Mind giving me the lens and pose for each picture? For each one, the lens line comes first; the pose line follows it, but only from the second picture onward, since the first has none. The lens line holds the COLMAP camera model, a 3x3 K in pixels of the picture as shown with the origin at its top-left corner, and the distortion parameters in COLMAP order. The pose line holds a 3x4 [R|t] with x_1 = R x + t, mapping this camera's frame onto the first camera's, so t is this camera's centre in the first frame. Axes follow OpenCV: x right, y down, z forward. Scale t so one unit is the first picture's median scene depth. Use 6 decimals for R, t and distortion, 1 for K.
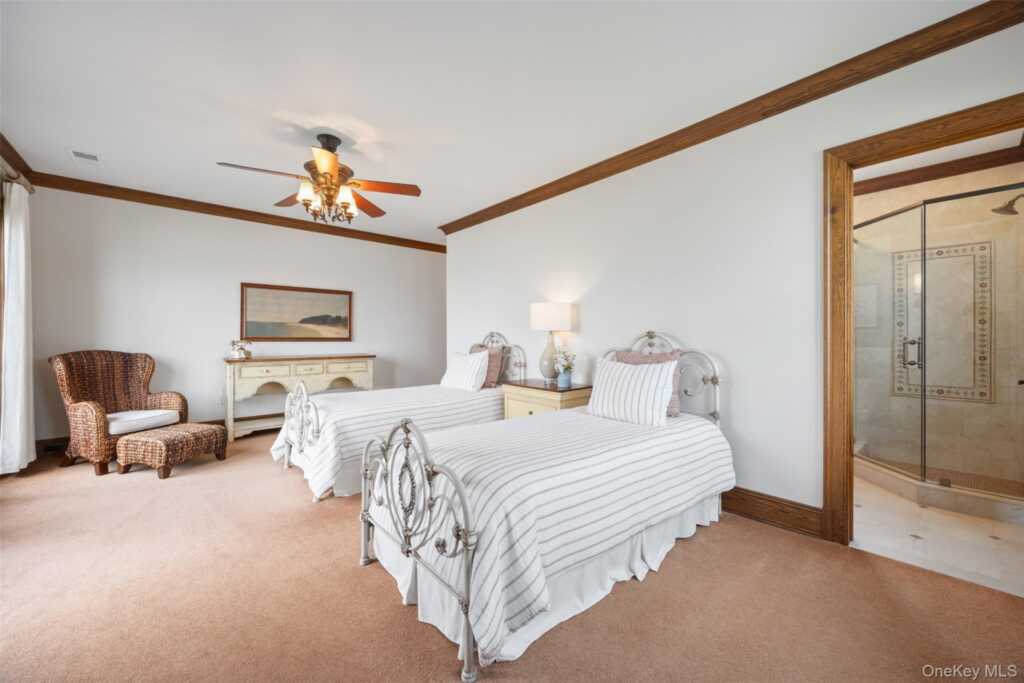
lens RADIAL K [[397.6, 0, 512.4], [0, 397.6, 340.1], [0, 0, 1]] dist [0.000068, -0.000351]
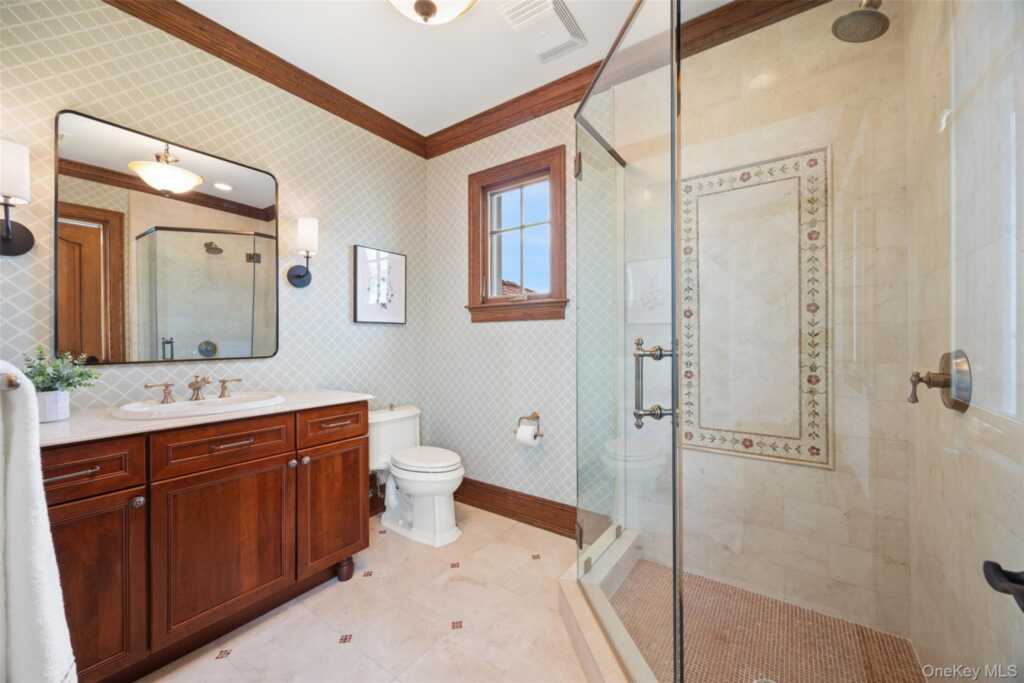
lens RADIAL K [[397.6, 0, 512.4], [0, 397.6, 340.6], [0, 0, 1]] dist [0.000068, -0.000351]
pose [[0.973311, -0.004289, 0.229452, 0.690147], [0.004555, 0.999989, -0.000629, -0.005706], [-0.229447, 0.001657, 0.973320, 0.591654]]
